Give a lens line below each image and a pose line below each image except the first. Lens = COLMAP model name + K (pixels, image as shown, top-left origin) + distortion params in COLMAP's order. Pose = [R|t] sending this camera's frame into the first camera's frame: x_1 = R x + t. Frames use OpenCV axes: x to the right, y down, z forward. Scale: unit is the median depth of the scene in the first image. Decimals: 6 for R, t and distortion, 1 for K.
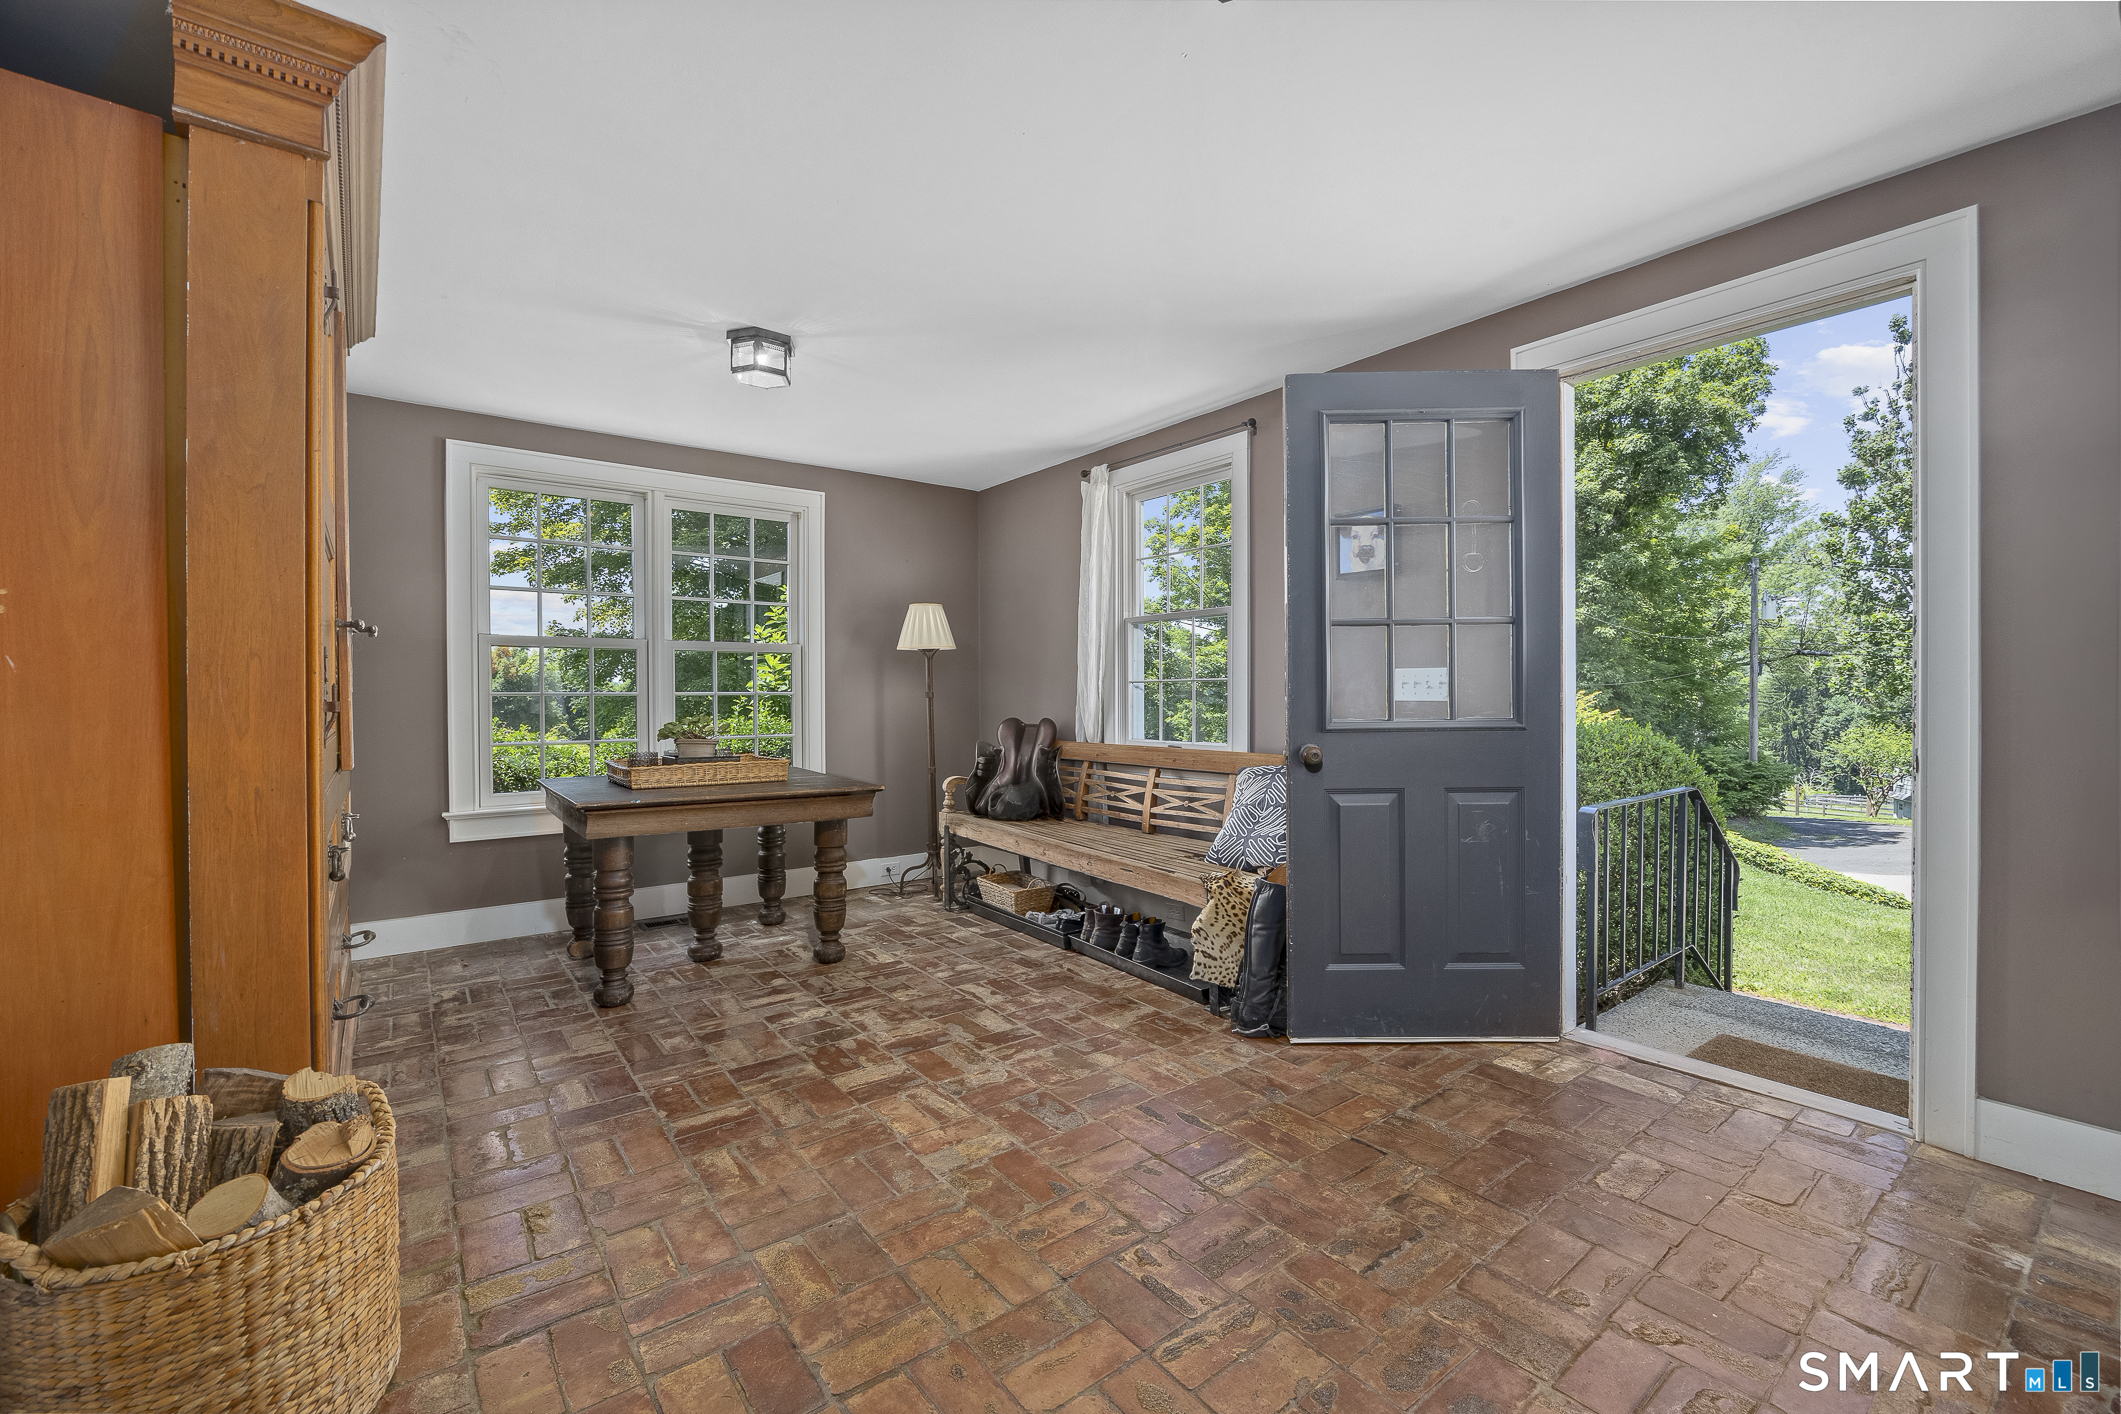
lens RADIAL K [[892.3, 0, 1058.6], [0, 892.3, 701.9], [0, 0, 1]] dist [0.000929, 0.000082]
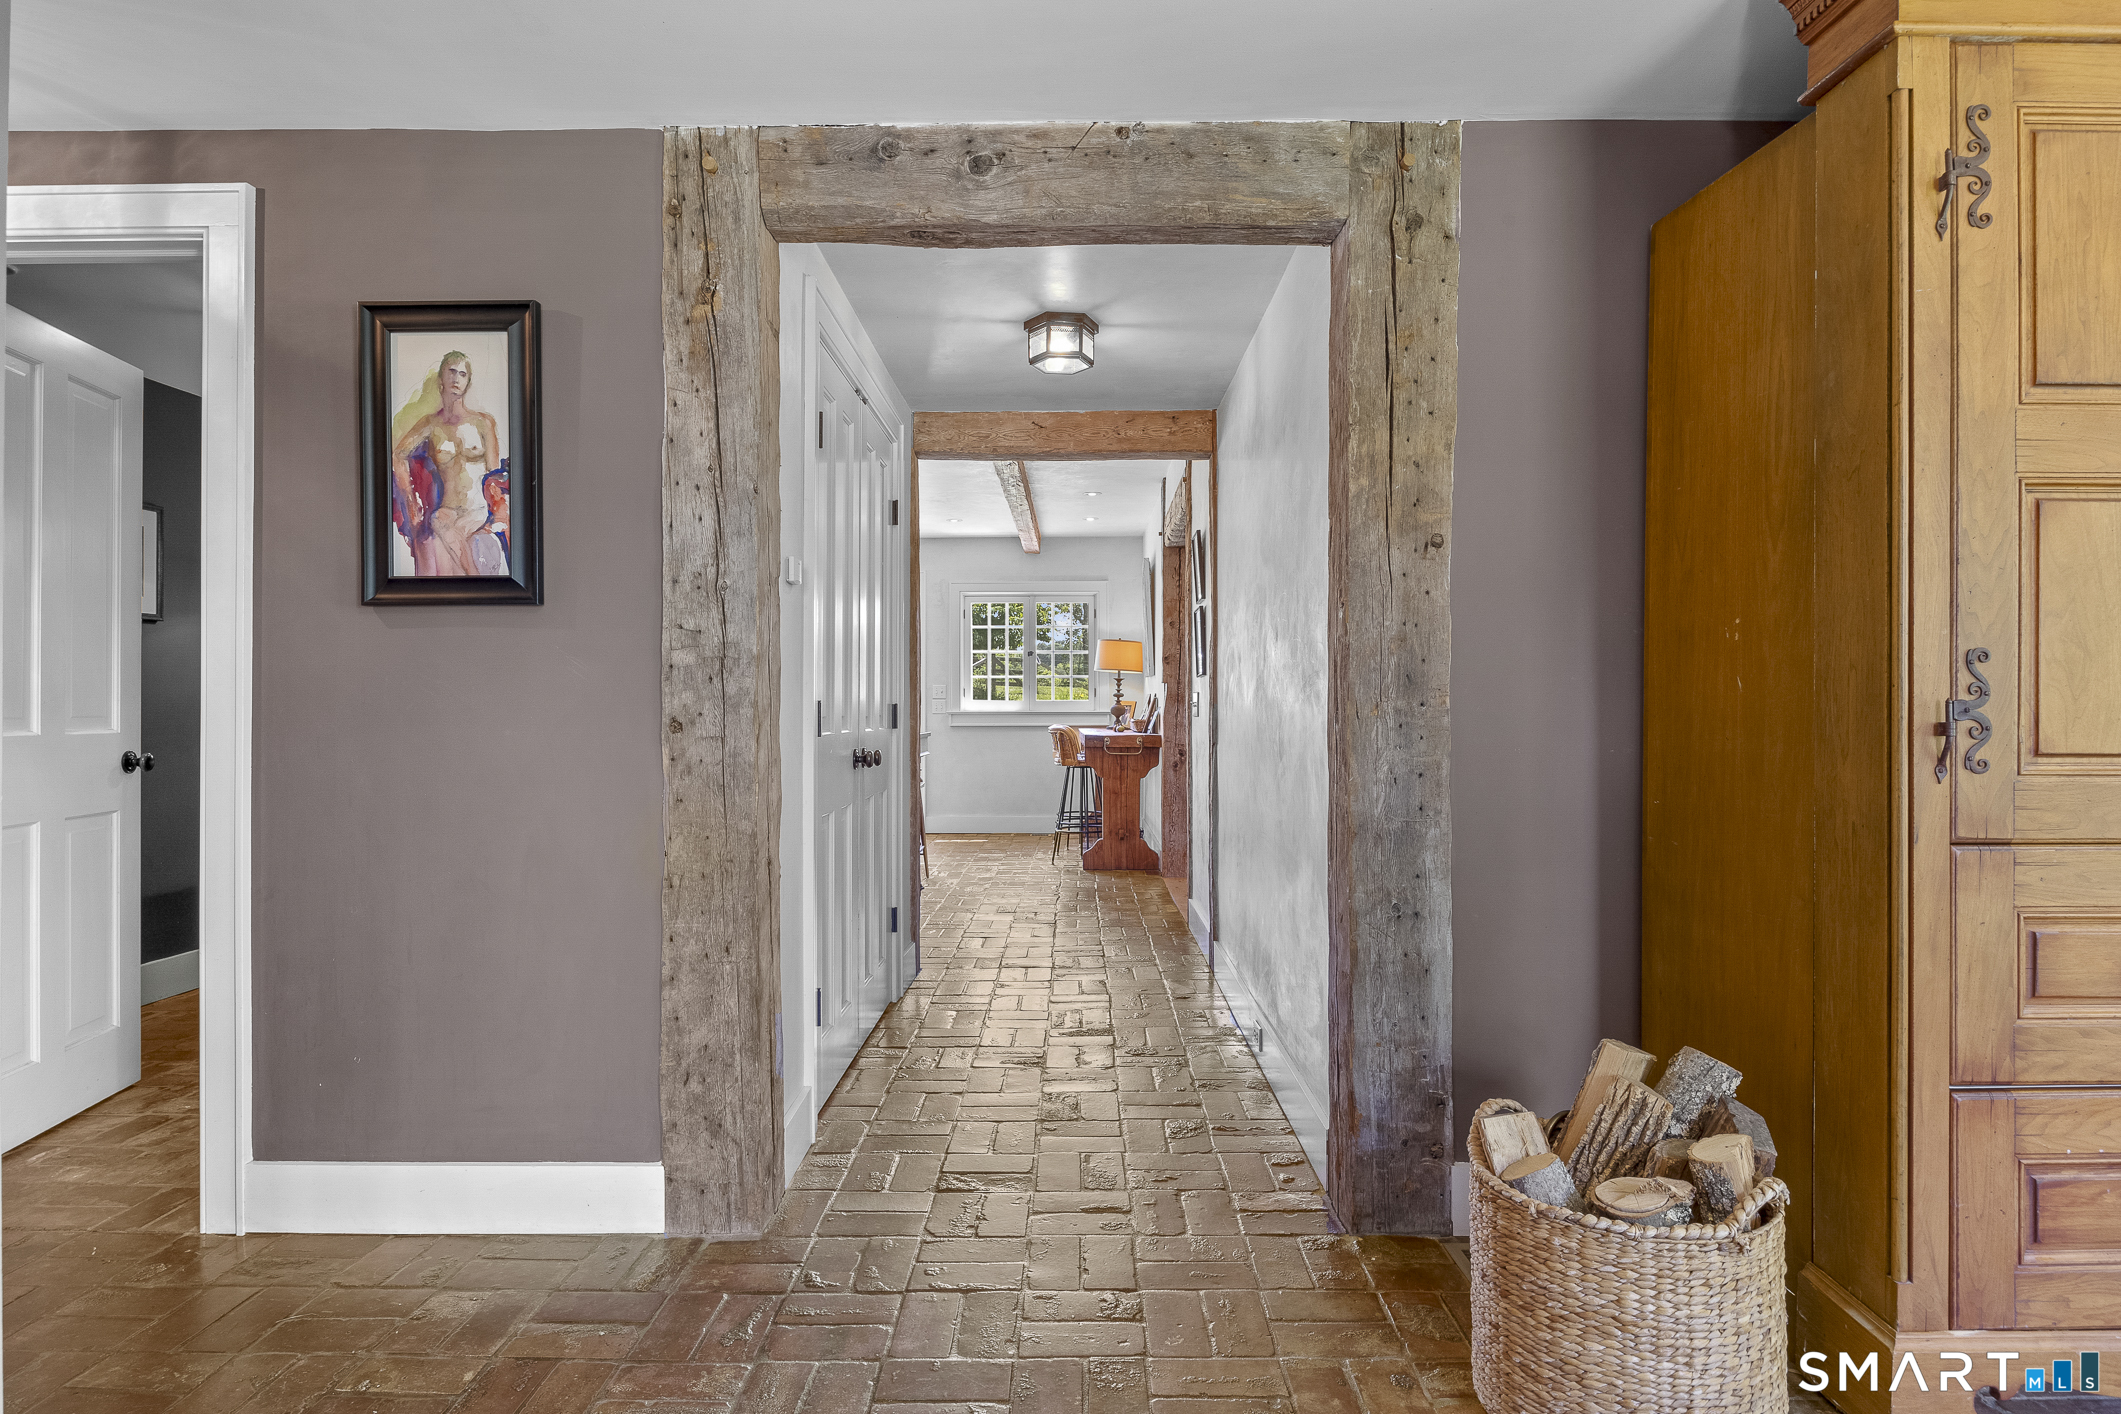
lens RADIAL K [[1150.0, 0, 1063.5], [0, 1150.0, 704.1], [0, 0, 1]] dist [-0.001247, -0.000137]
pose [[-0.621794, 0.001323, -0.783180, 0.475382], [-0.005340, 0.999968, 0.005929, -0.020779], [0.783163, 0.007869, -0.621767, 1.184701]]
